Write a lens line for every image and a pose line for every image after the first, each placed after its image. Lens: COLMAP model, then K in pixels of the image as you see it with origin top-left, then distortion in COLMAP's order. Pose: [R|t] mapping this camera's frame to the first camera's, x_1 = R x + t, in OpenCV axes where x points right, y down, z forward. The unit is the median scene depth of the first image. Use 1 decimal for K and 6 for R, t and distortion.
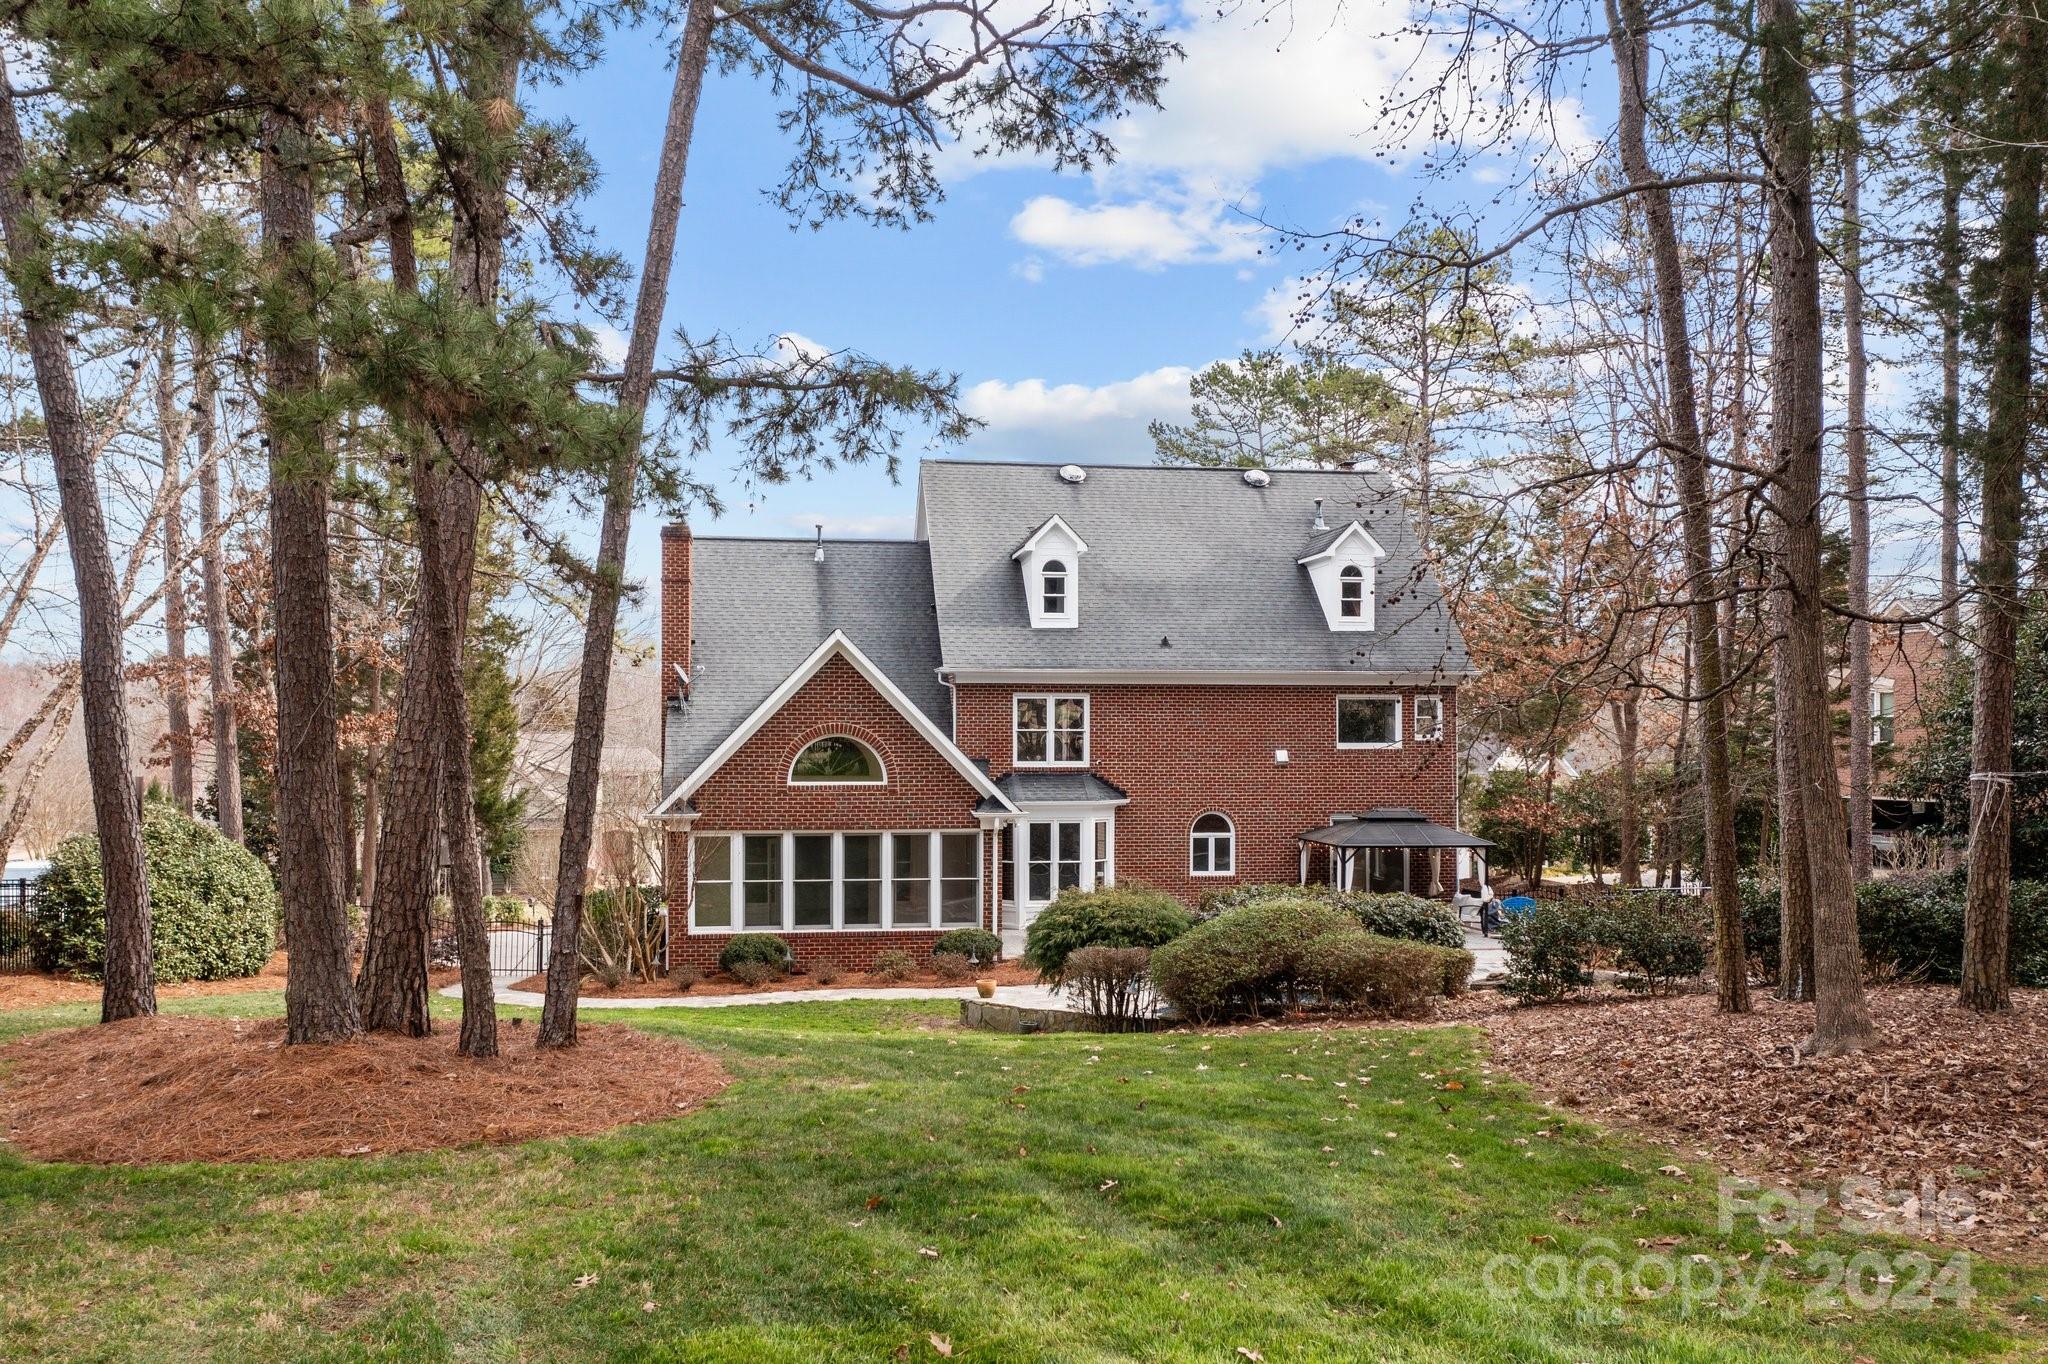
lens RADIAL K [[1705.5, 0, 1023.3], [0, 1705.5, 740.4], [0, 0, 1]] dist [0.004213, -0.002478]
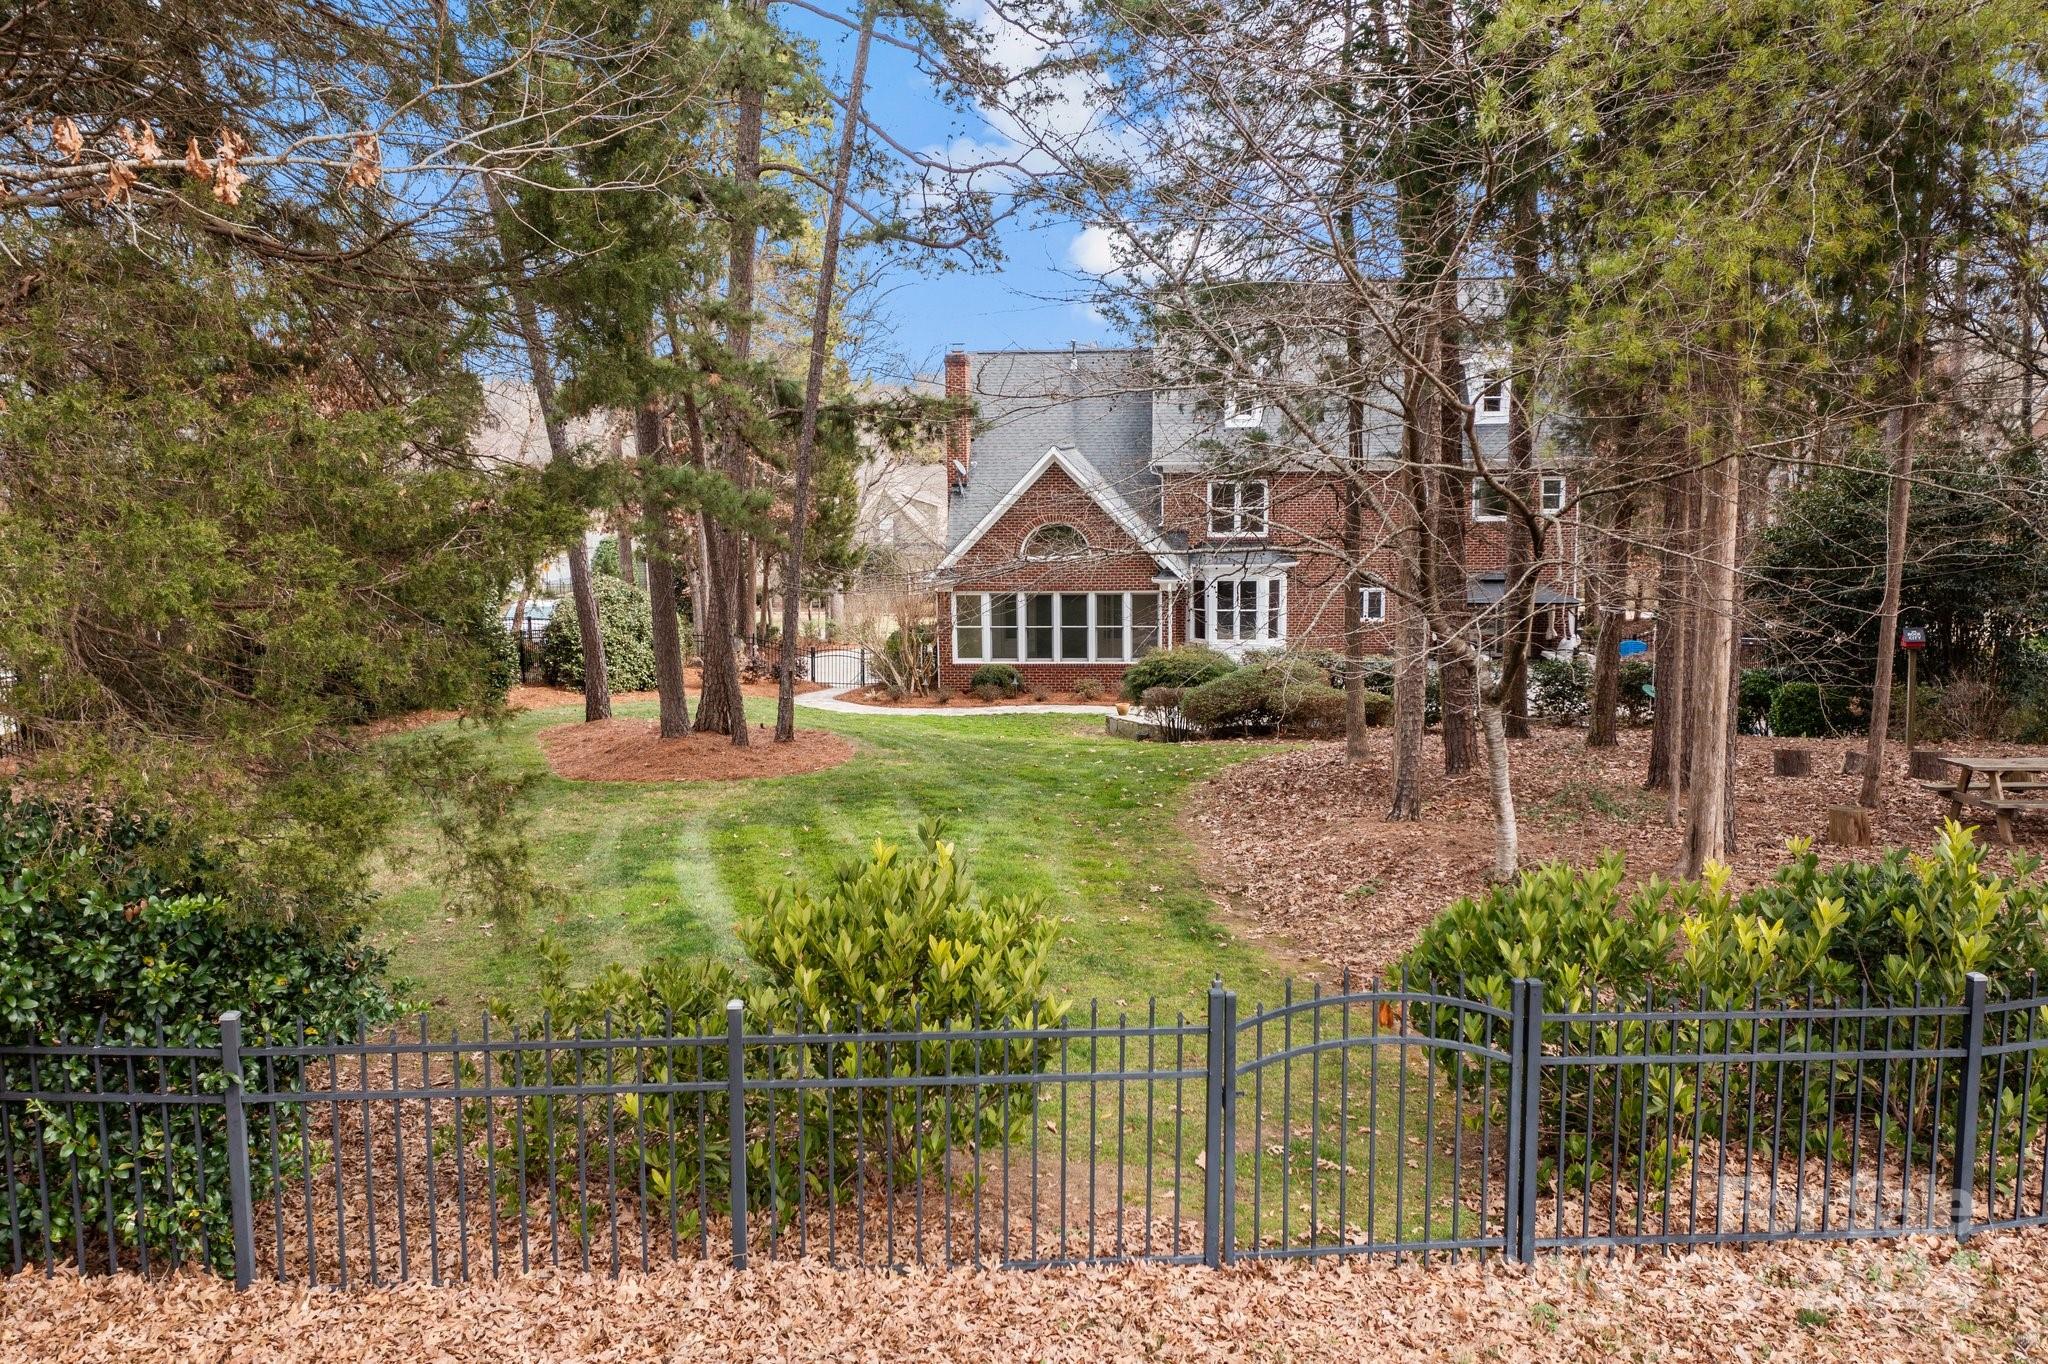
lens RADIAL K [[1705.5, 0, 1023.3], [0, 1705.5, 740.4], [0, 0, 1]] dist [0.004213, -0.002478]
pose [[0.972722, 0.030092, -0.230013, 0.190485], [0.010884, 0.984537, 0.174836, -0.071802], [0.231717, -0.172571, 0.957354, -0.364298]]
